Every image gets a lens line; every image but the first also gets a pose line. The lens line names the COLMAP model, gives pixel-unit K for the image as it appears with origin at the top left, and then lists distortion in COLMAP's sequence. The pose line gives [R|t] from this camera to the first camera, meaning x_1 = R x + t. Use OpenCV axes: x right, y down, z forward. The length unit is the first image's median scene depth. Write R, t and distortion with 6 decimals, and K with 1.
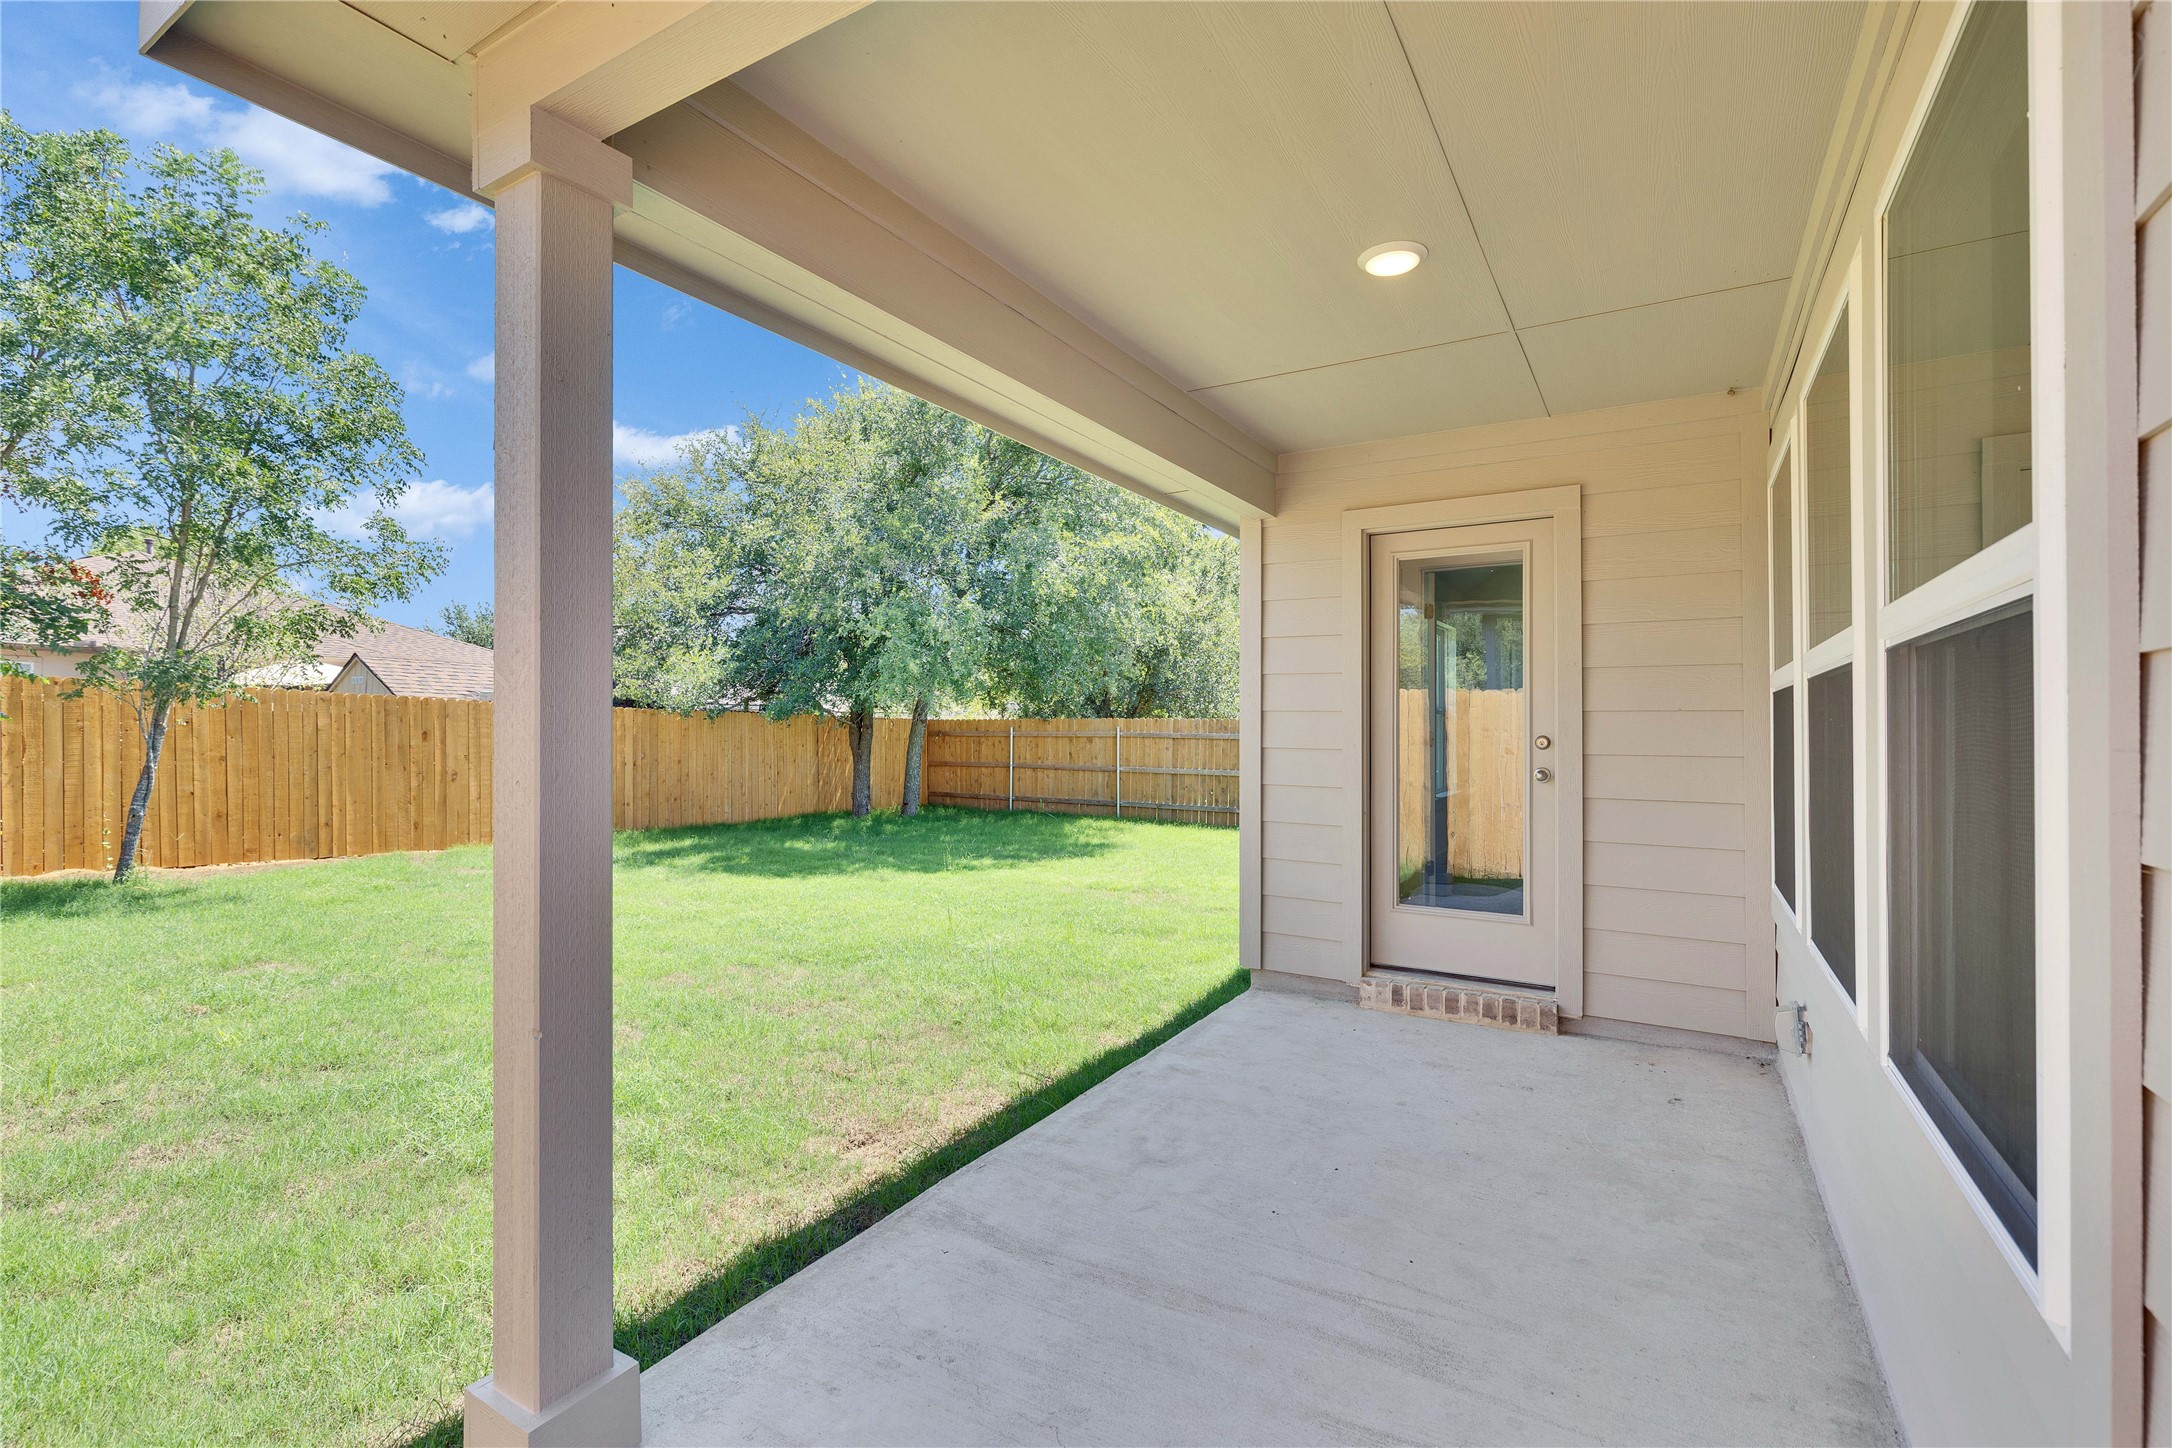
lens RADIAL K [[963.6, 0, 1084.9], [0, 963.6, 718.7], [0, 0, 1]] dist [0.001582, 0.000840]
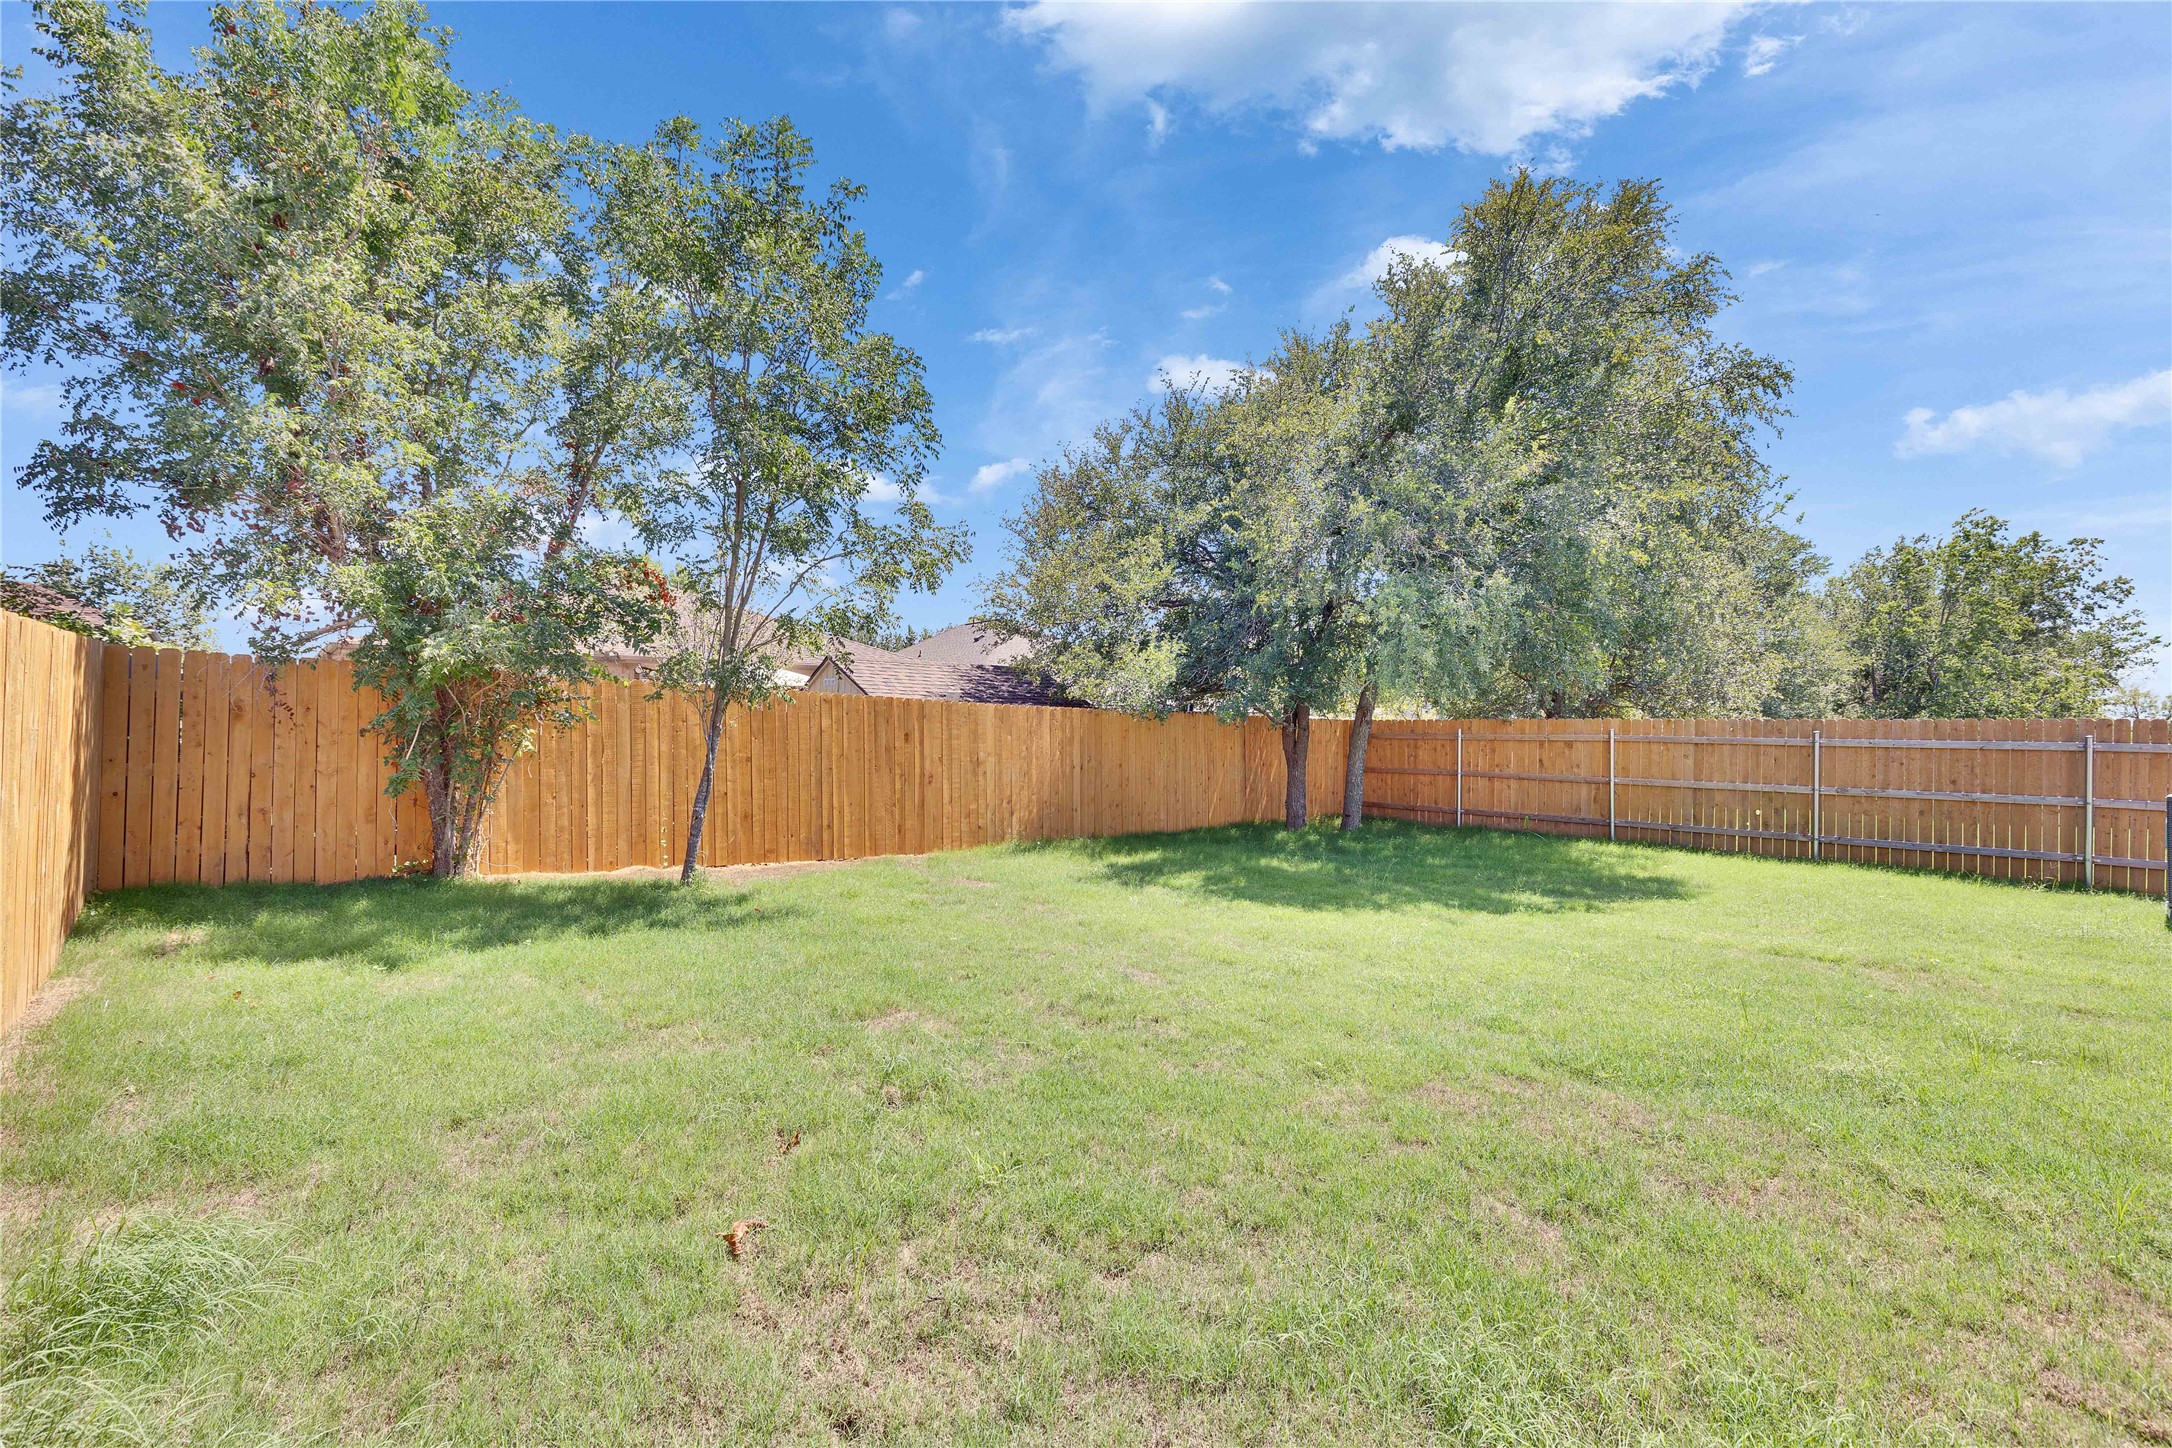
lens RADIAL K [[951.6, 0, 1086.4], [0, 951.6, 728.6], [0, 0, 1]] dist [0.000895, 0.000256]
pose [[0.957246, 0.003646, -0.289252, -0.241478], [-0.000394, 0.999936, 0.011299, -0.002047], [0.289275, -0.010702, 0.957186, 0.136395]]
